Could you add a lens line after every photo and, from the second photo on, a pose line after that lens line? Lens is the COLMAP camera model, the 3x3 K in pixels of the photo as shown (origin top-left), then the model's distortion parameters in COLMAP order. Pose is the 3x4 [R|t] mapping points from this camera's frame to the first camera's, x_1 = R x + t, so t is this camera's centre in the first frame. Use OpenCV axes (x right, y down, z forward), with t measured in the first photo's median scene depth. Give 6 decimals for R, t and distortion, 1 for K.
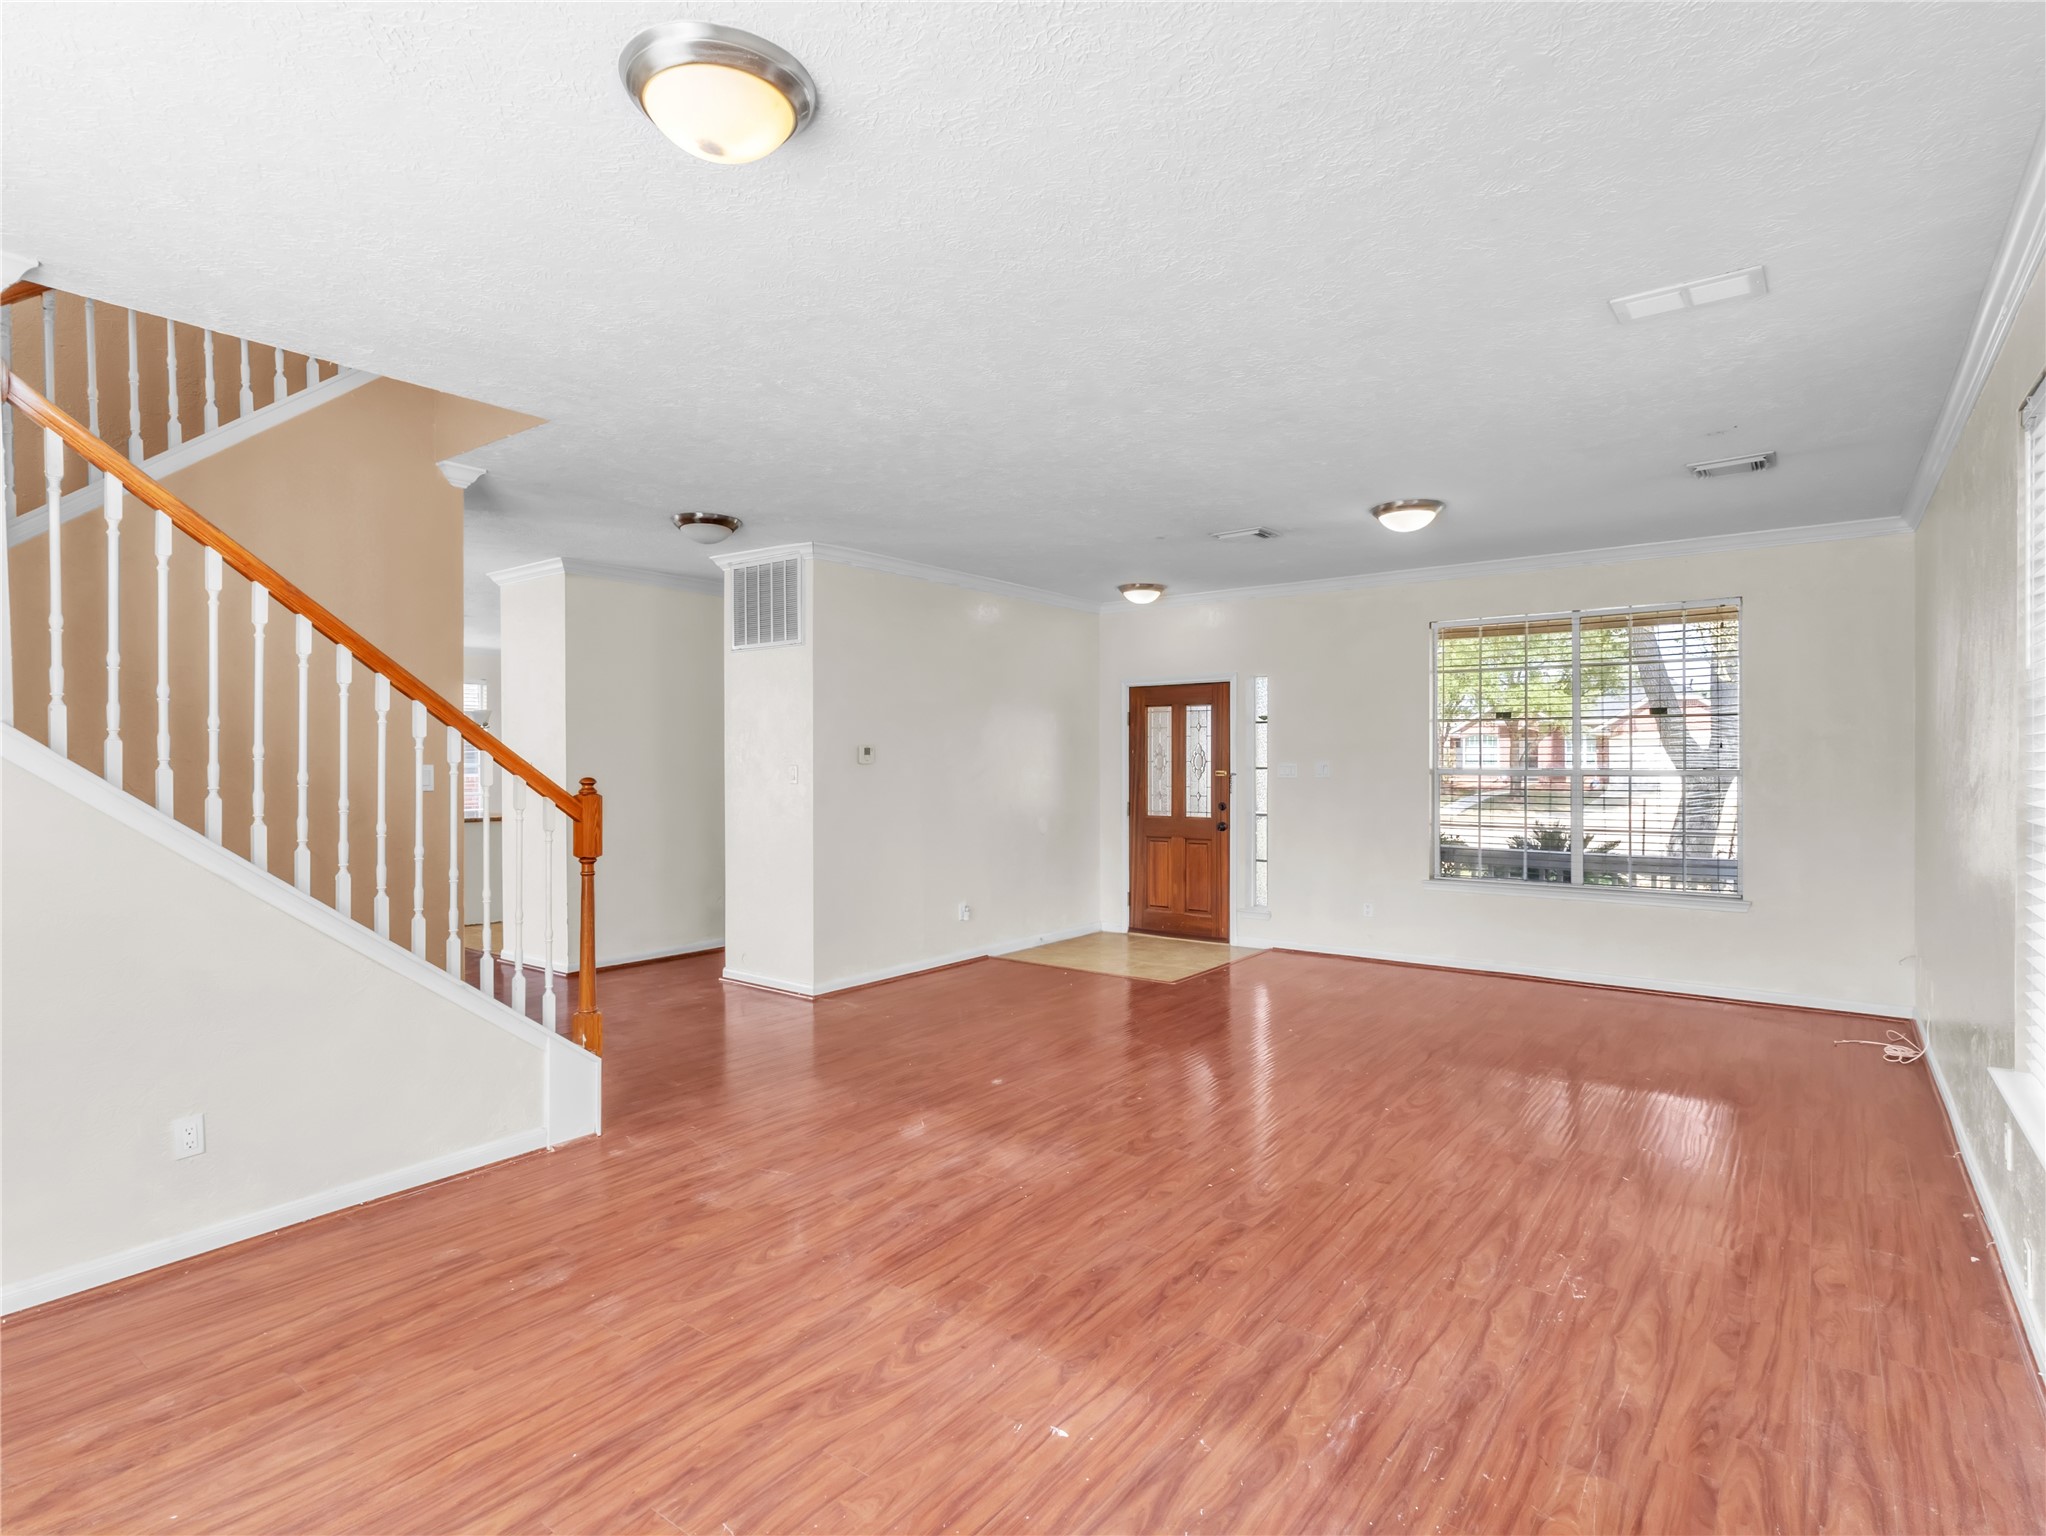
lens RADIAL K [[1049.0, 0, 1023.0], [0, 1049.0, 768.0], [0, 0, 1]] dist [0.002746, -0.000201]
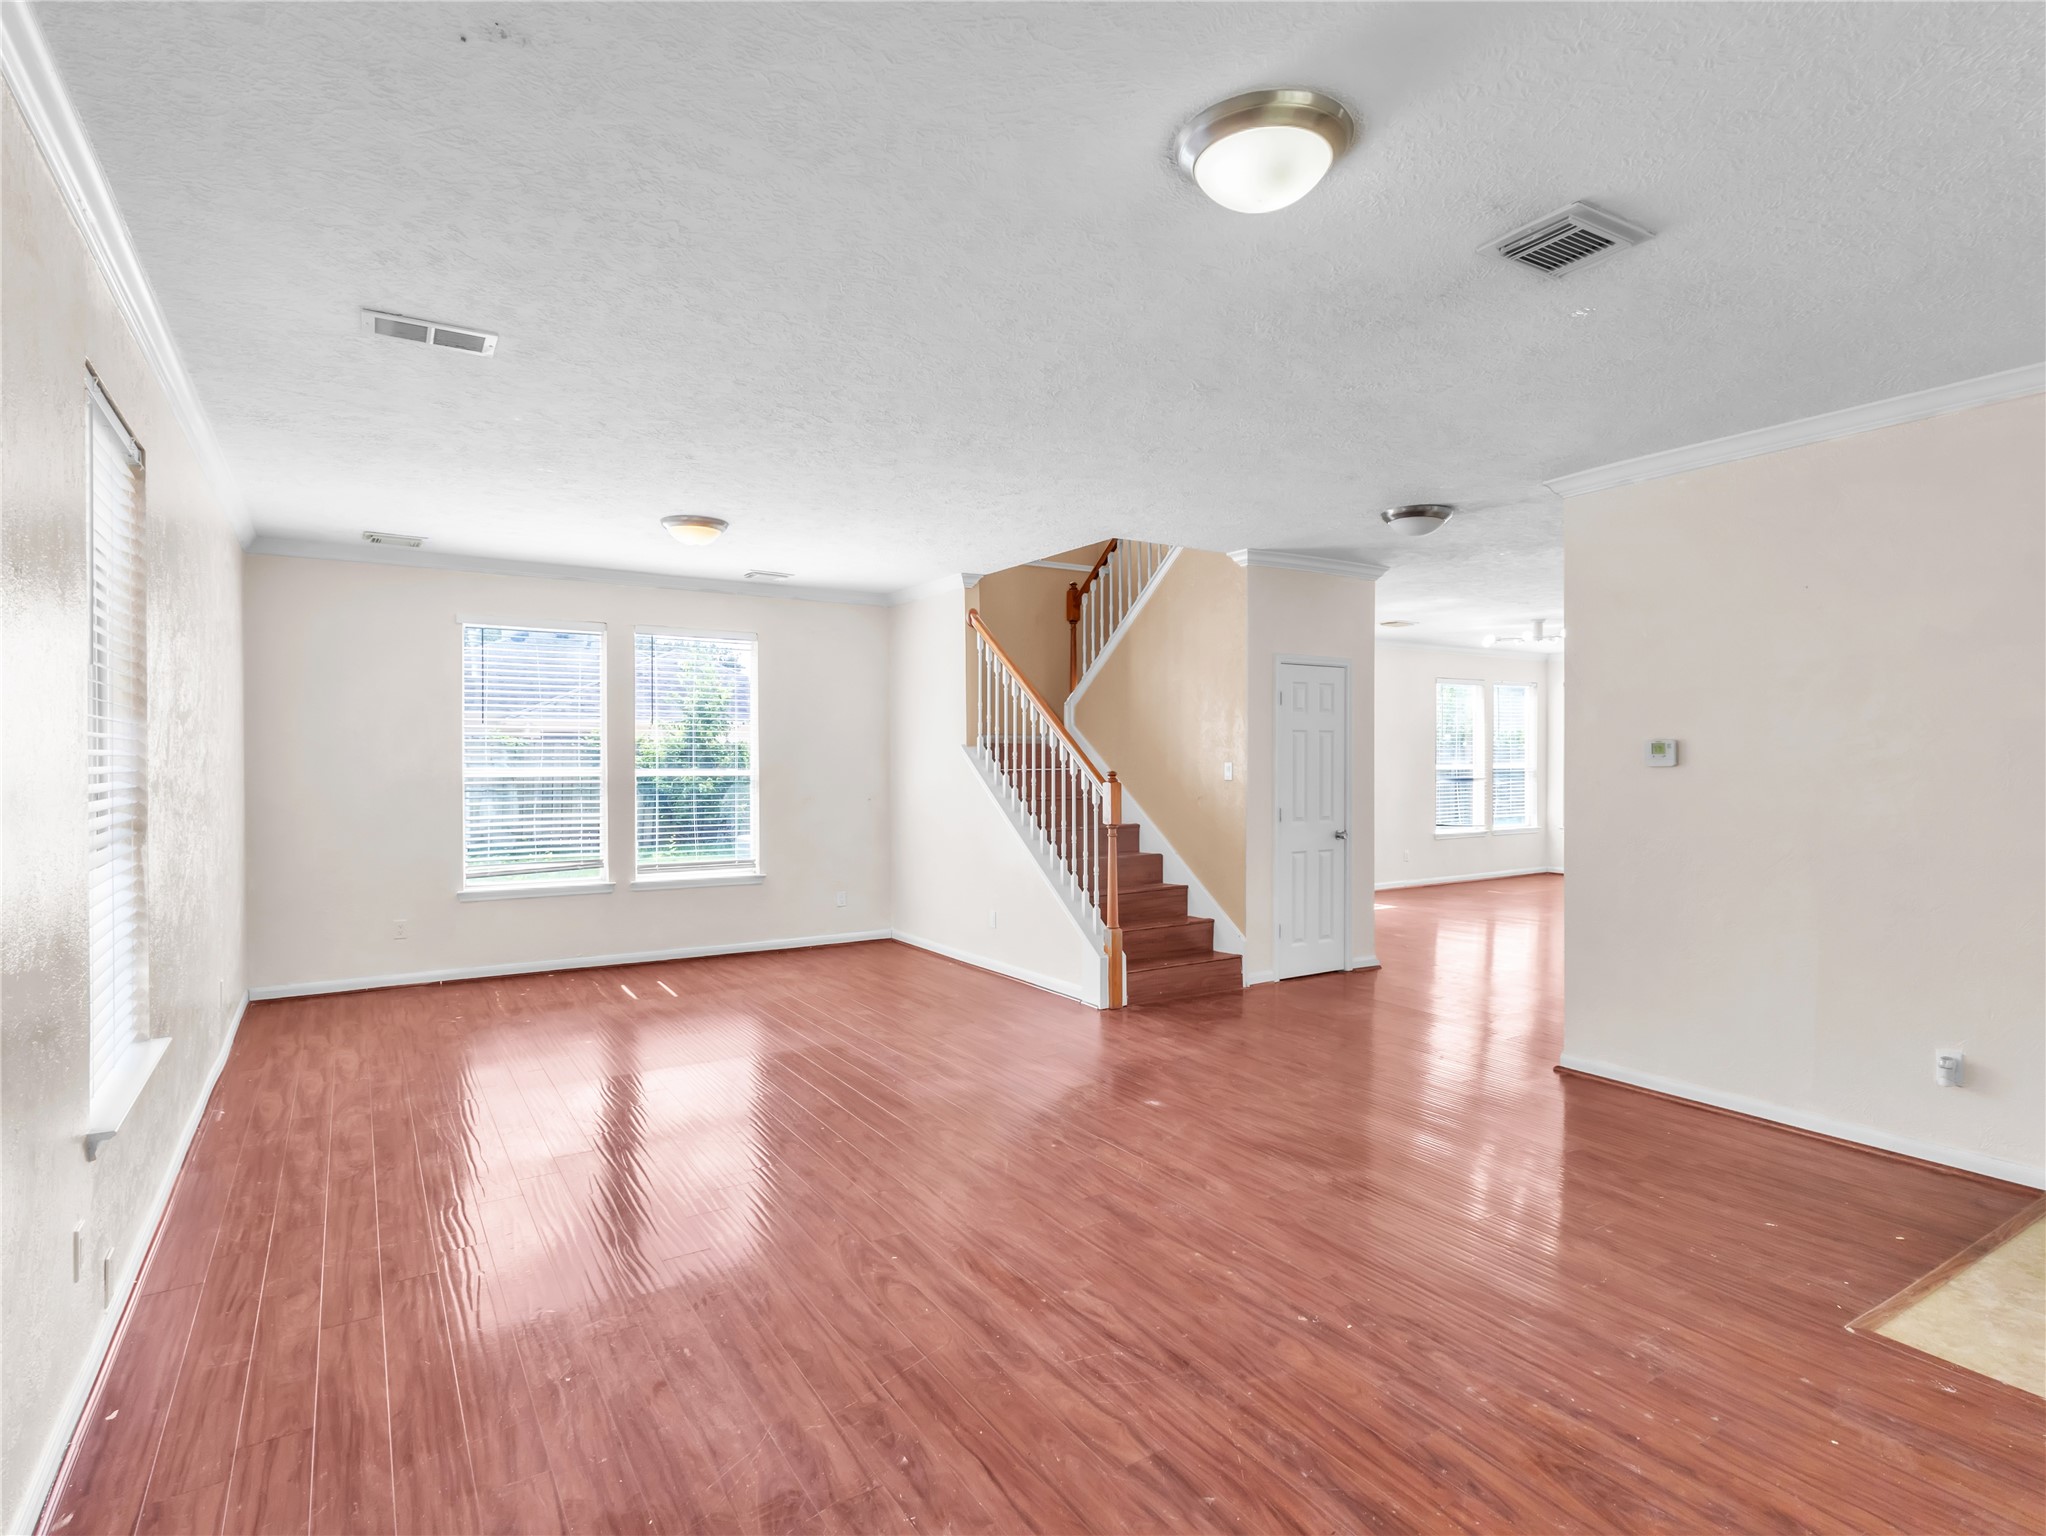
lens RADIAL K [[1049.0, 0, 1023.0], [0, 1049.0, 768.0], [0, 0, 1]] dist [0.002746, -0.000201]
pose [[-0.347193, 0.009149, -0.937749, 1.017054], [-0.008448, 0.999881, 0.012883, -0.013863], [0.937756, 0.012395, -0.347075, 1.379233]]
